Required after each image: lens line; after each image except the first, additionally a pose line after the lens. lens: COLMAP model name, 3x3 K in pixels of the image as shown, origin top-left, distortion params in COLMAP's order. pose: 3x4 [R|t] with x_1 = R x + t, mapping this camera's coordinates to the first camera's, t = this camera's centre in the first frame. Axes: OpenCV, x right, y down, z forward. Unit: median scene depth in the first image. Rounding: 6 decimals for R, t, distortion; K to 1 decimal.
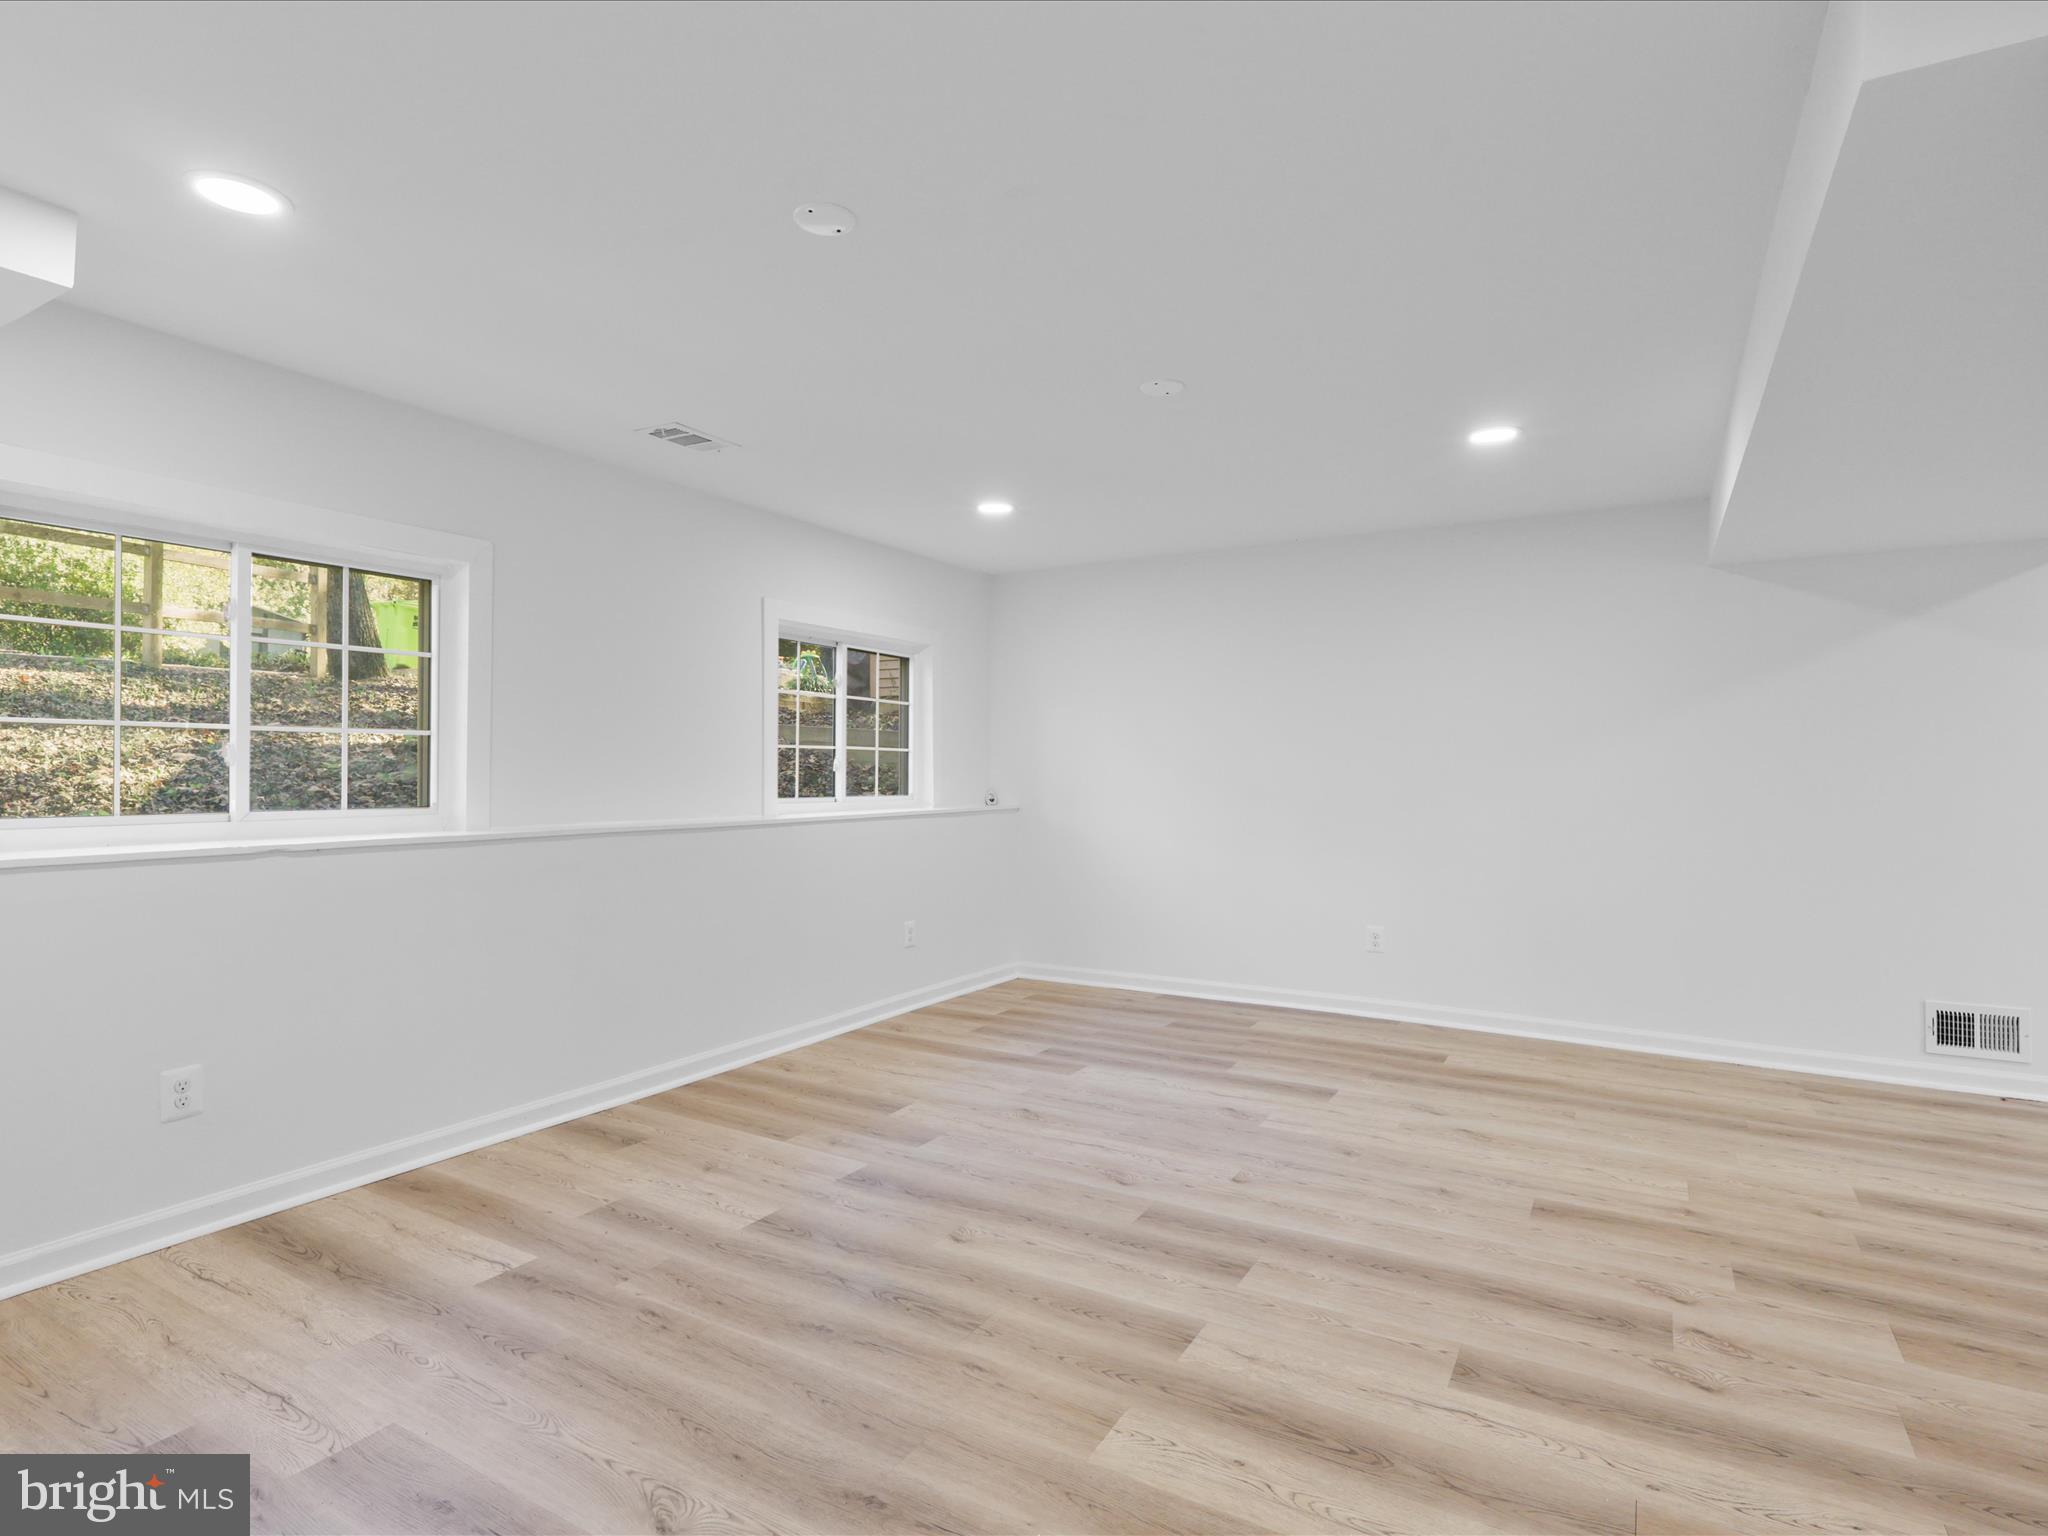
lens RADIAL K [[1068.0, 0, 1020.4], [0, 1068.0, 764.1], [0, 0, 1]] dist [-0.000572, 0.000138]
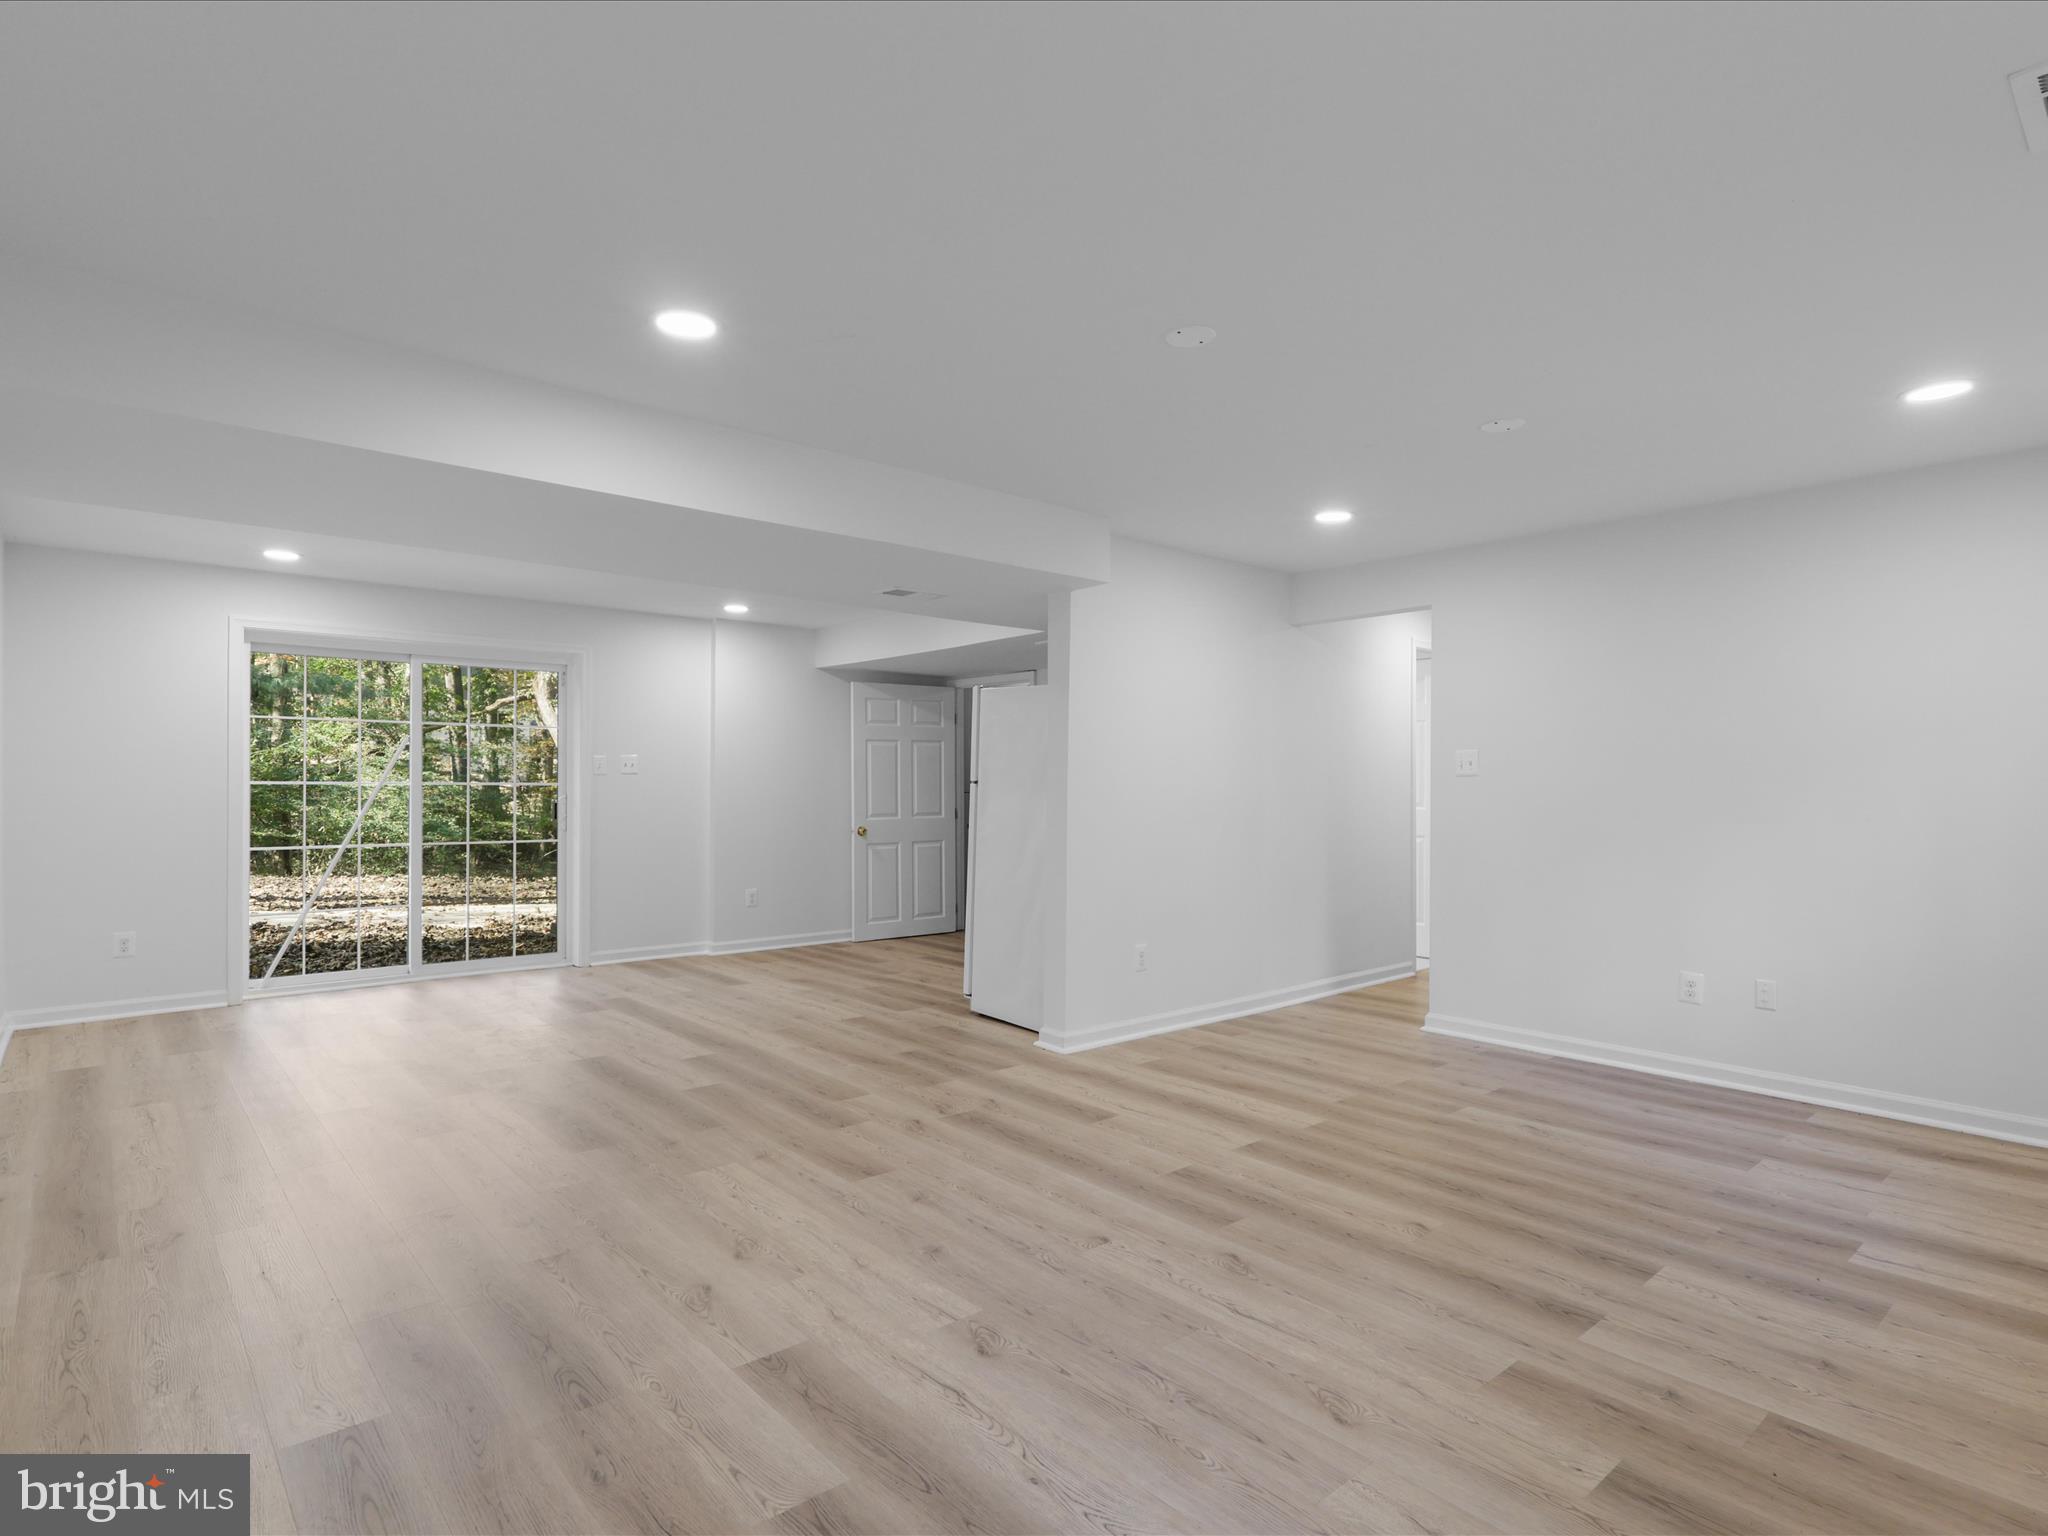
lens RADIAL K [[1073.3, 0, 1019.4], [0, 1073.3, 781.7], [0, 0, 1]] dist [-0.001652, 0.000654]
pose [[-0.949346, -0.007956, 0.314131, -0.010387], [-0.010778, 0.999916, -0.007247, 0.011303], [-0.314047, -0.010265, -0.949352, 1.892256]]
